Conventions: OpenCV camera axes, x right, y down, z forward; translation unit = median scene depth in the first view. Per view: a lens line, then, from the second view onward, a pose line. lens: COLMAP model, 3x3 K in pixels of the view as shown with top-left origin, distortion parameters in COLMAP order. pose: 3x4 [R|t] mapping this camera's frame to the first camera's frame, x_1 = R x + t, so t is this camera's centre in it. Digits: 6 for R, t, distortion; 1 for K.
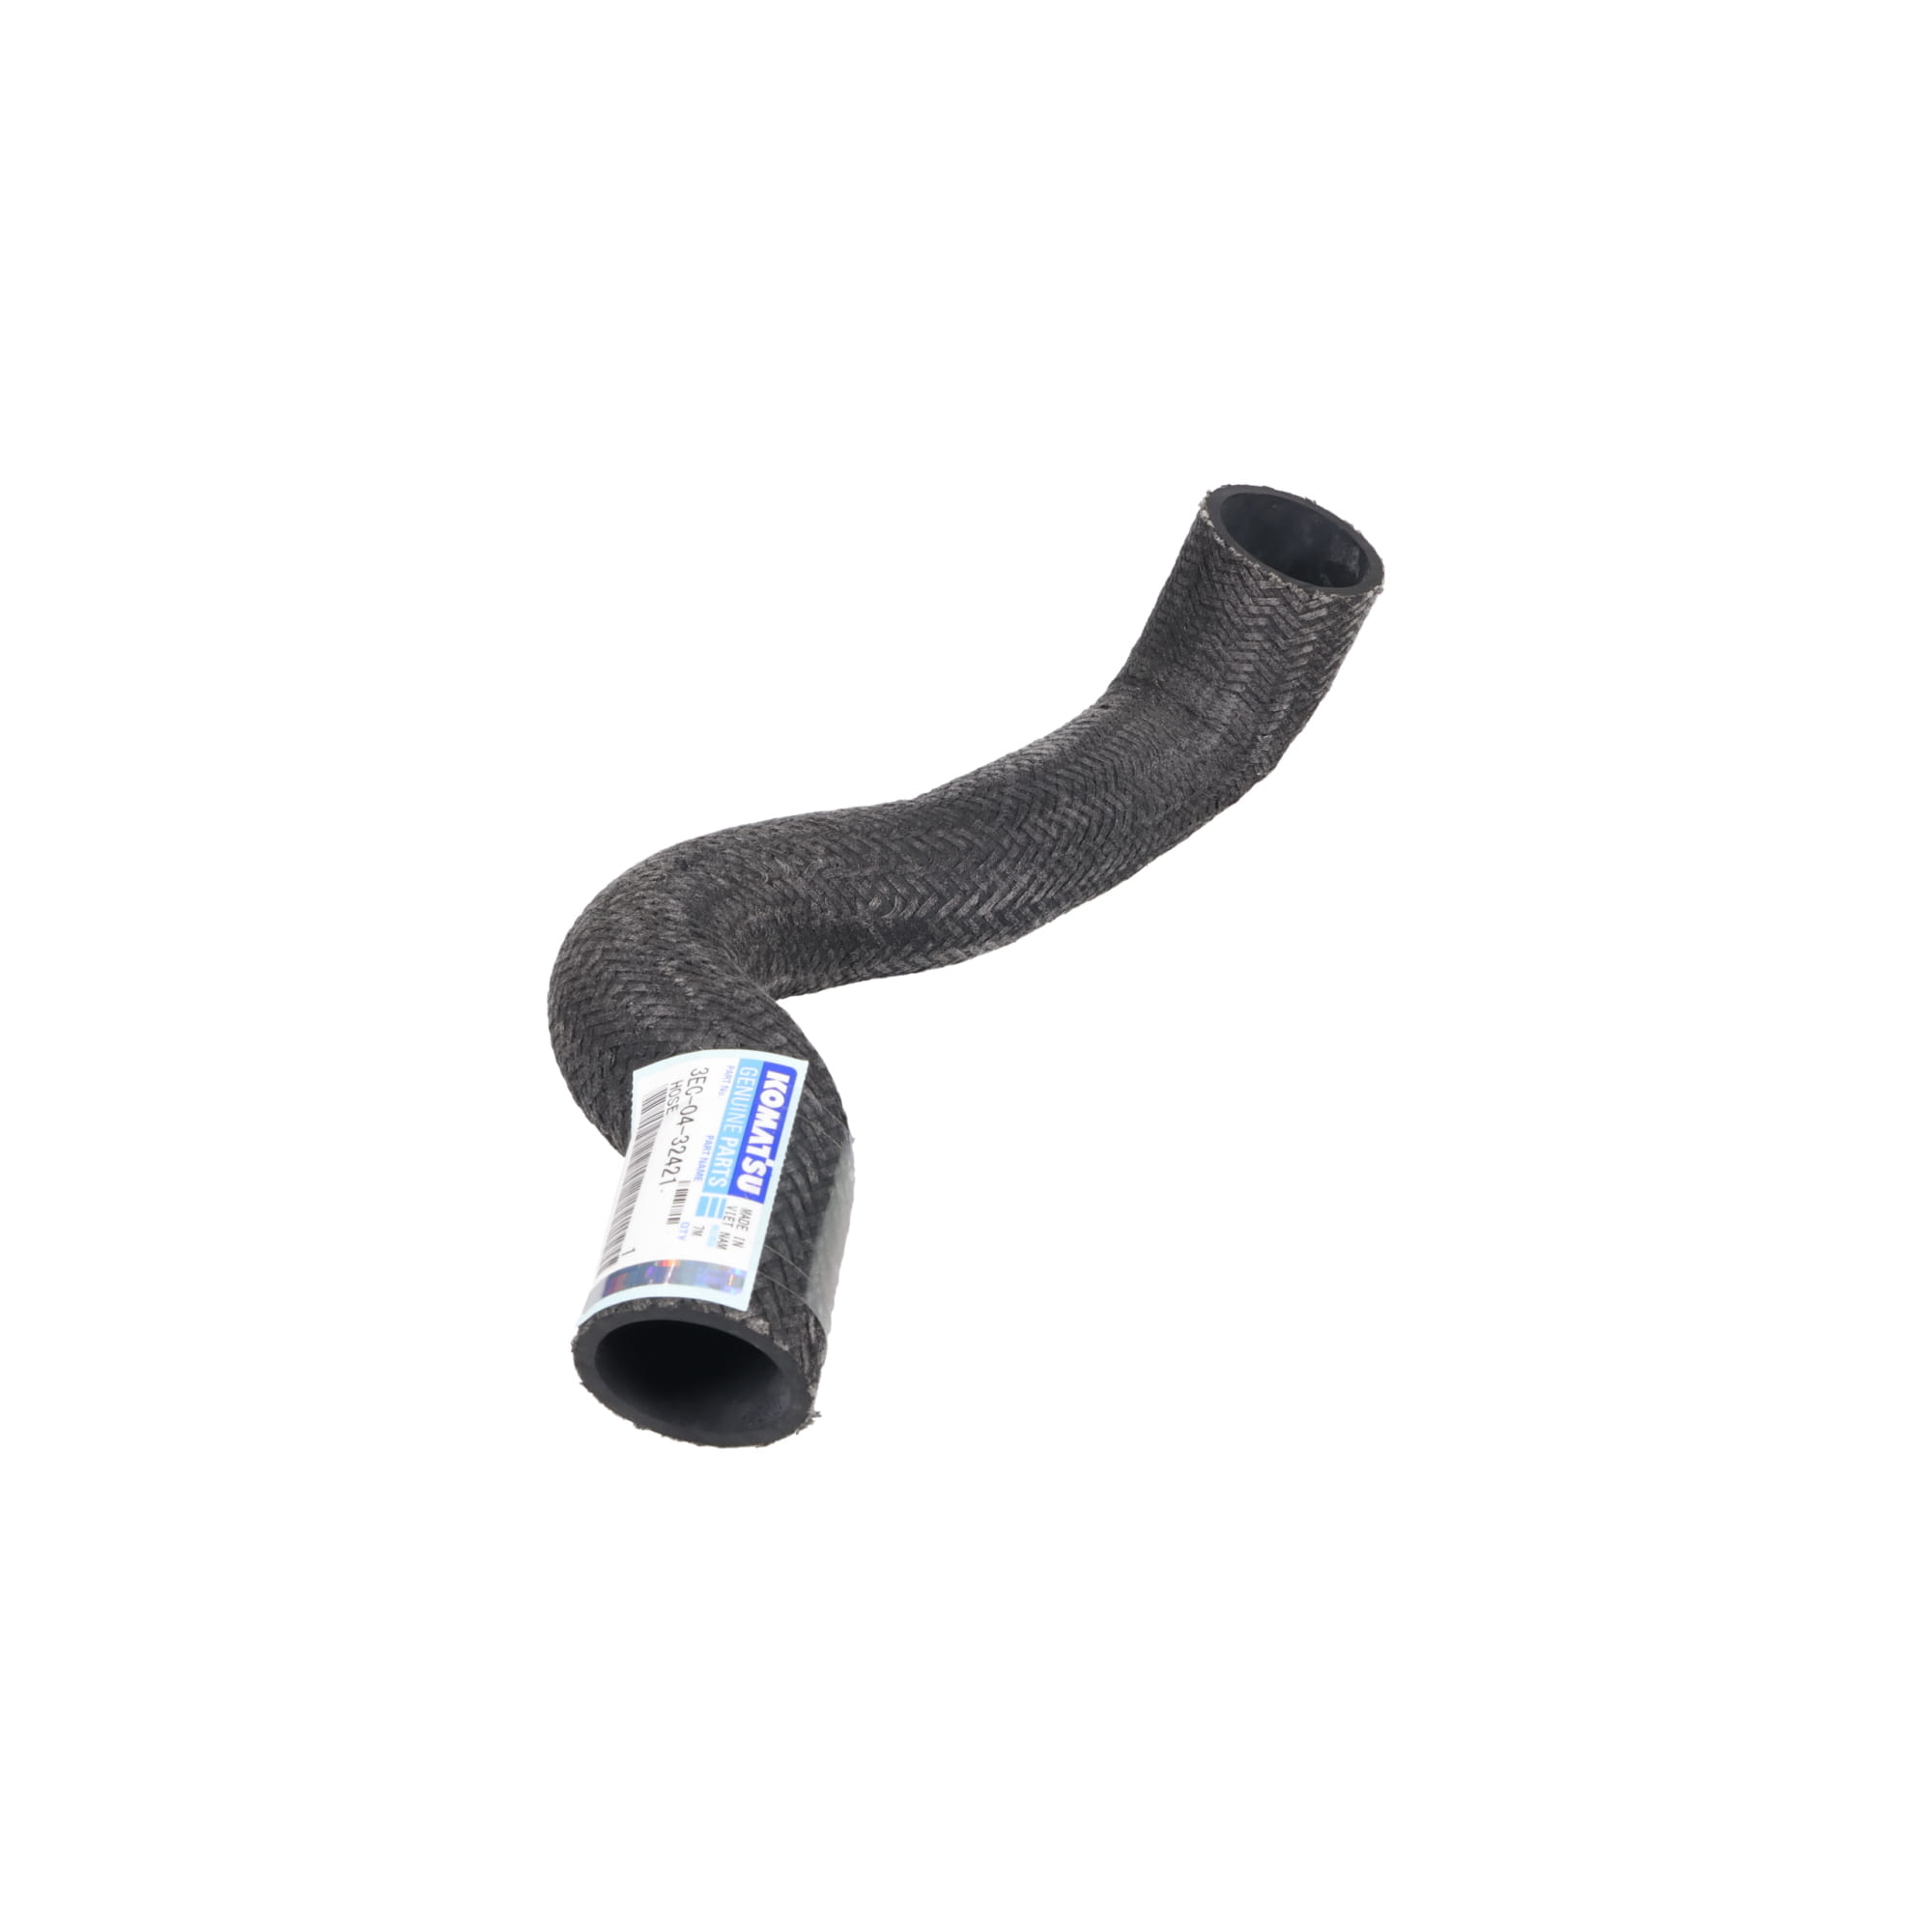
lens RADIAL K [[1936.4, 0, 970.1], [0, 1936.4, 970.7], [0, 0, 1]] dist [-0.076940, 0.000000]
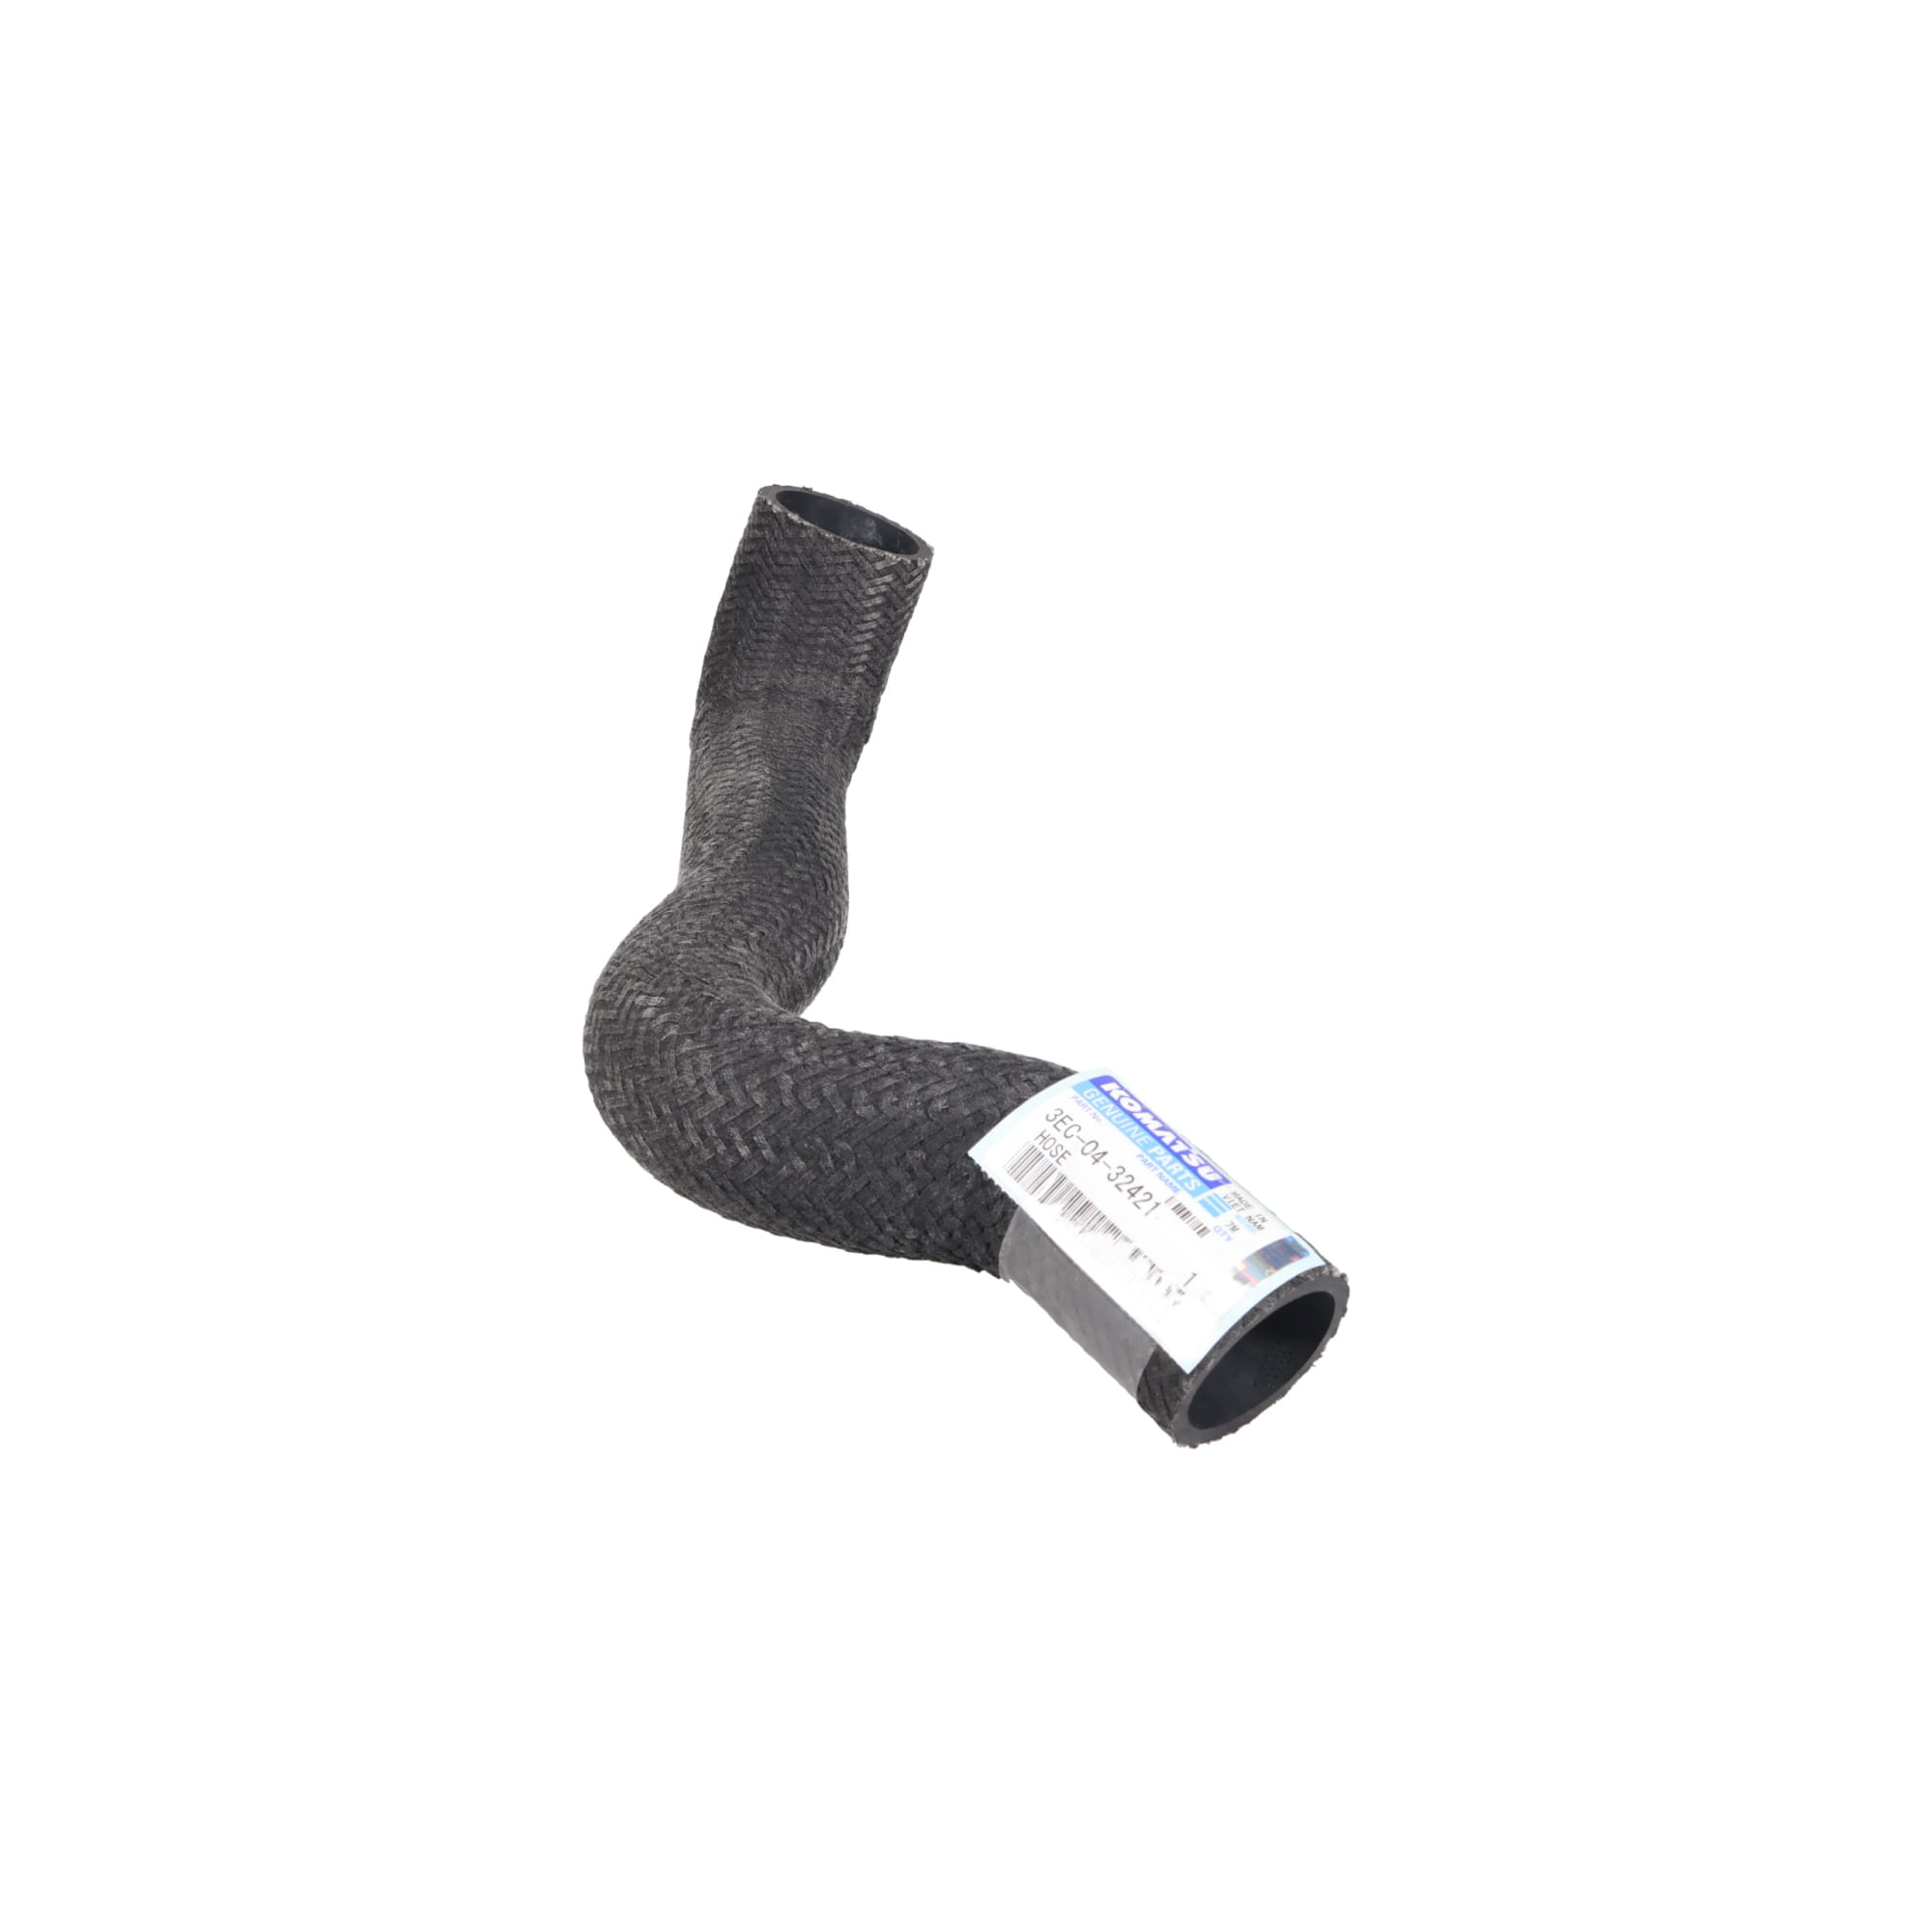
lens RADIAL K [[1888.1, 0, 958.7], [0, 1888.1, 956.0], [0, 0, 1]] dist [-0.003306, 0.000000]
pose [[0.680116, -0.358217, 0.639627, -0.554445], [0.358756, 0.923509, 0.135736, -0.124896], [-0.639324, 0.137154, 0.756606, 0.208515]]
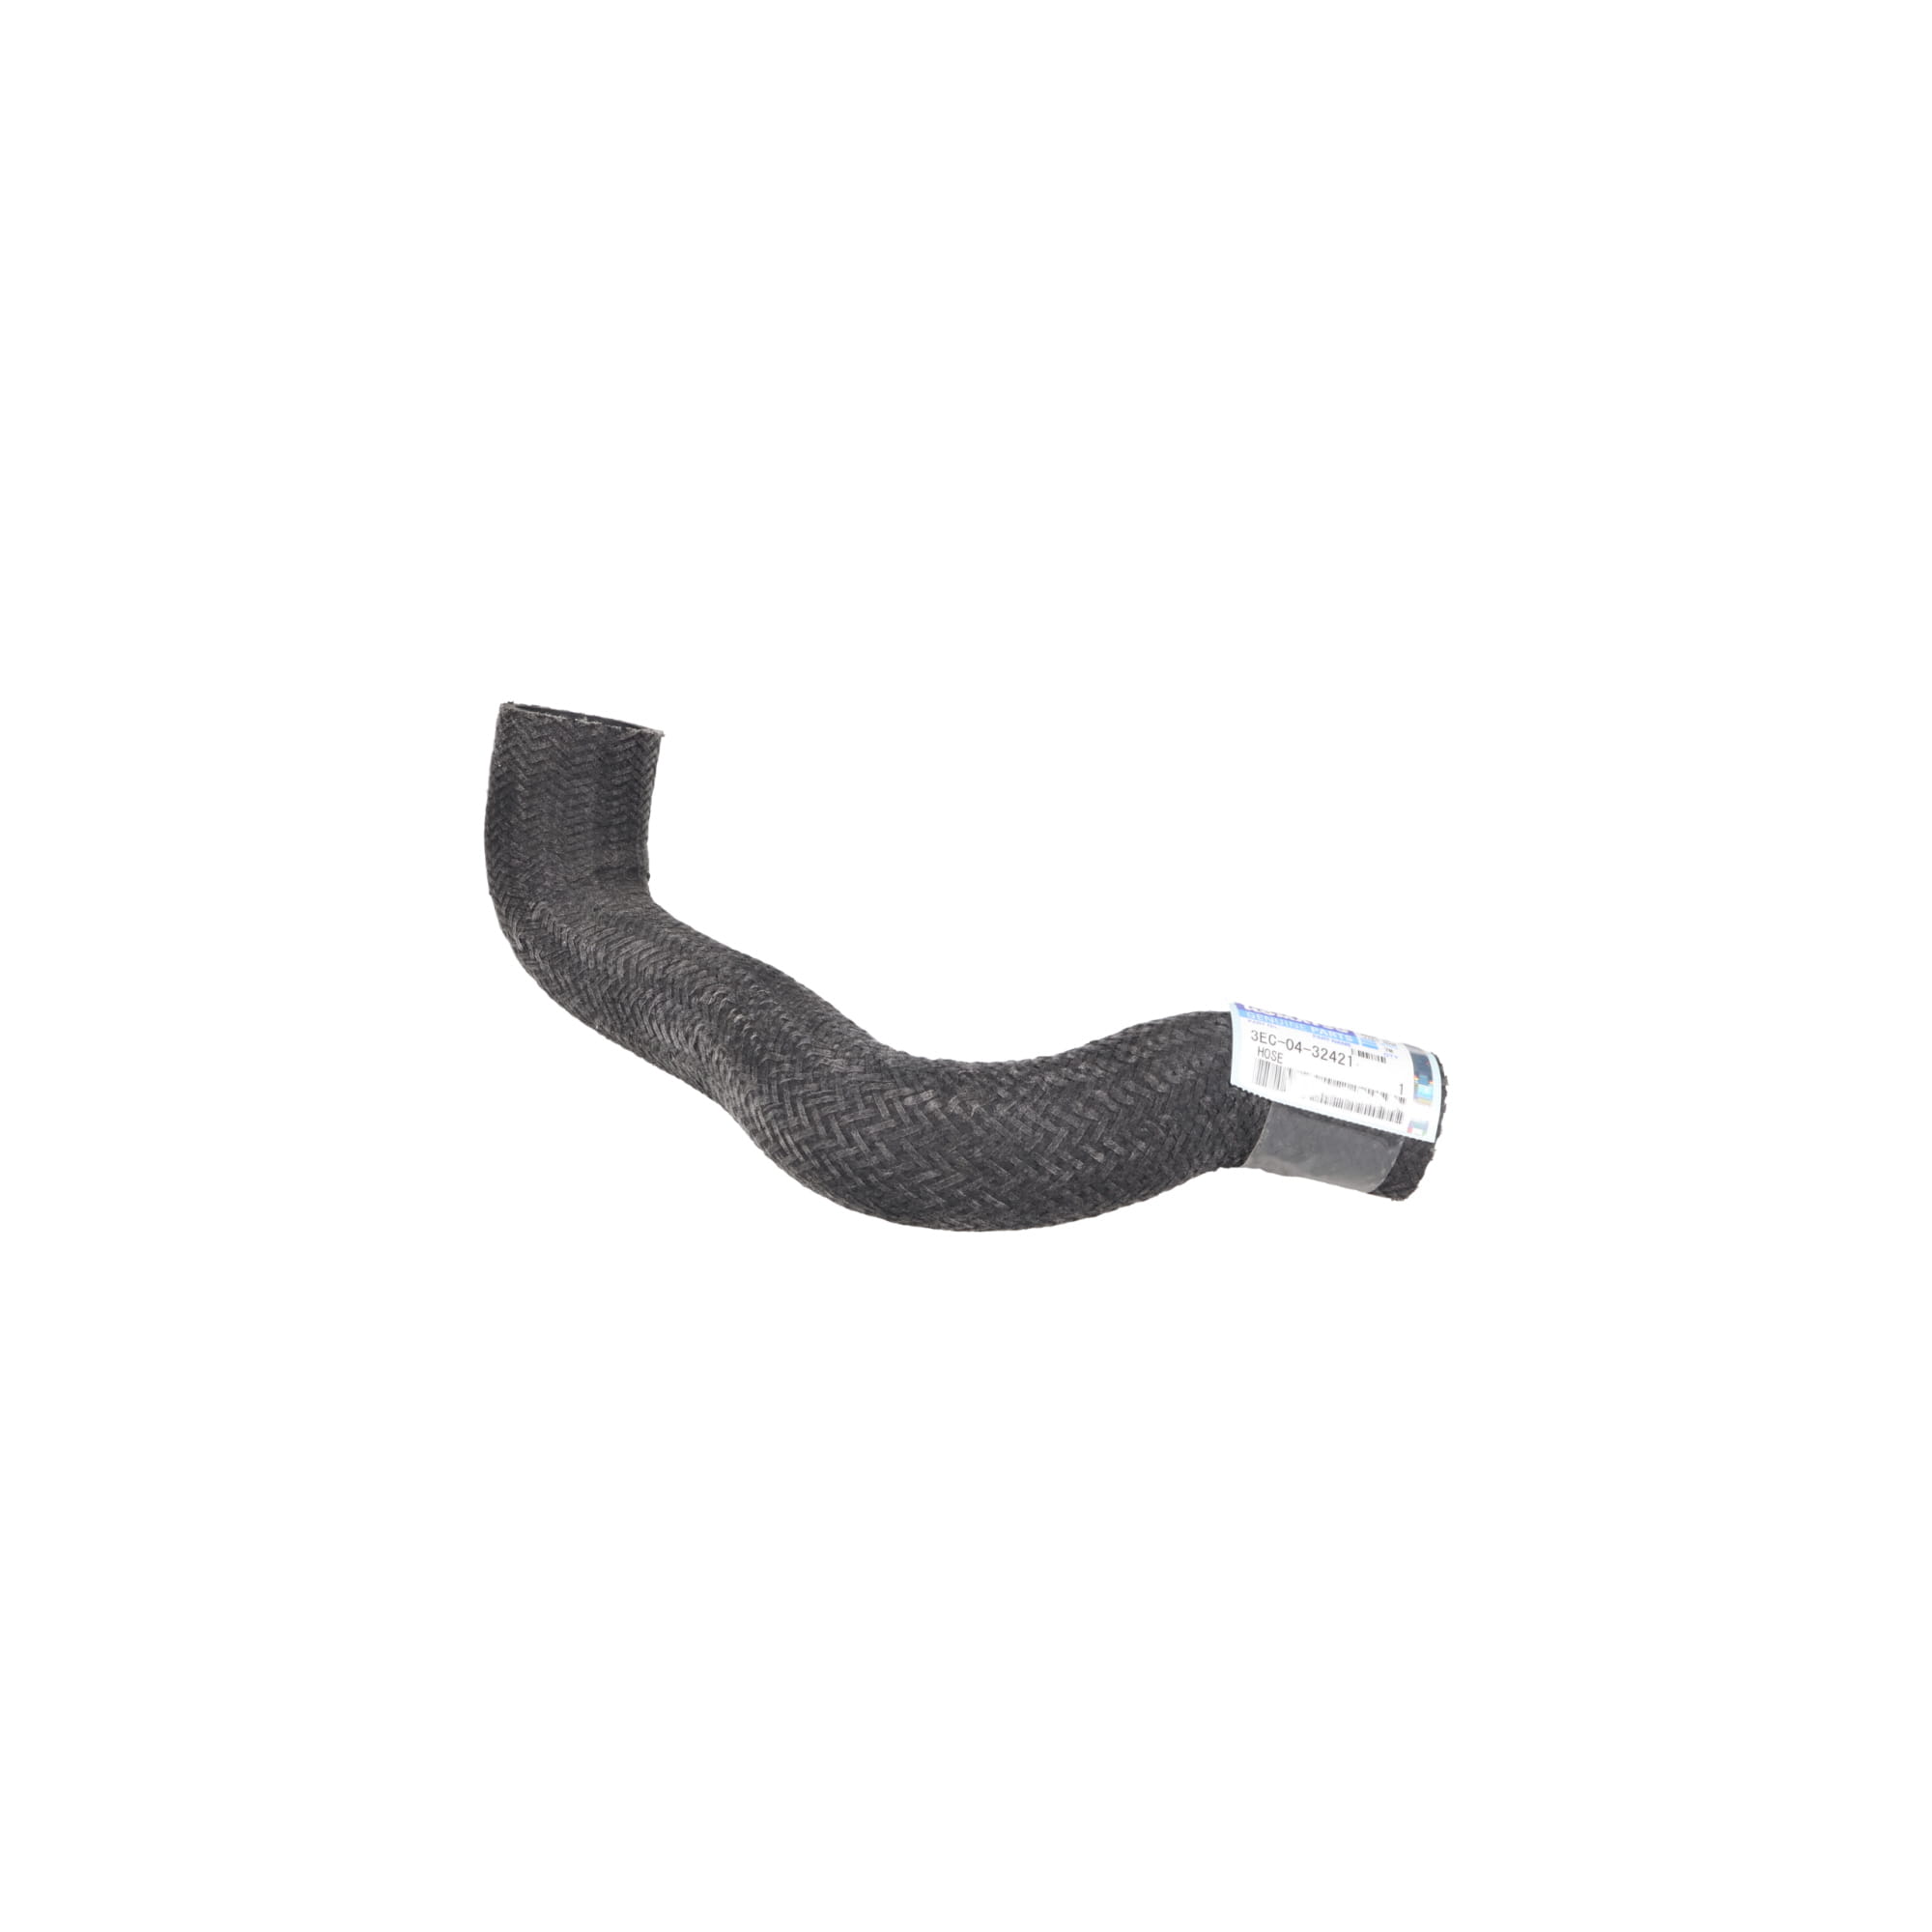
lens RADIAL K [[1426.5, 0, 956.0], [0, 1426.5, 982.1], [0, 0, 1]] dist [-0.037314, -0.000453]
pose [[-0.057835, -0.480755, 0.874946, -0.737805], [0.483501, 0.753281, 0.445864, -0.395417], [-0.873431, 0.448824, 0.188879, 0.709030]]
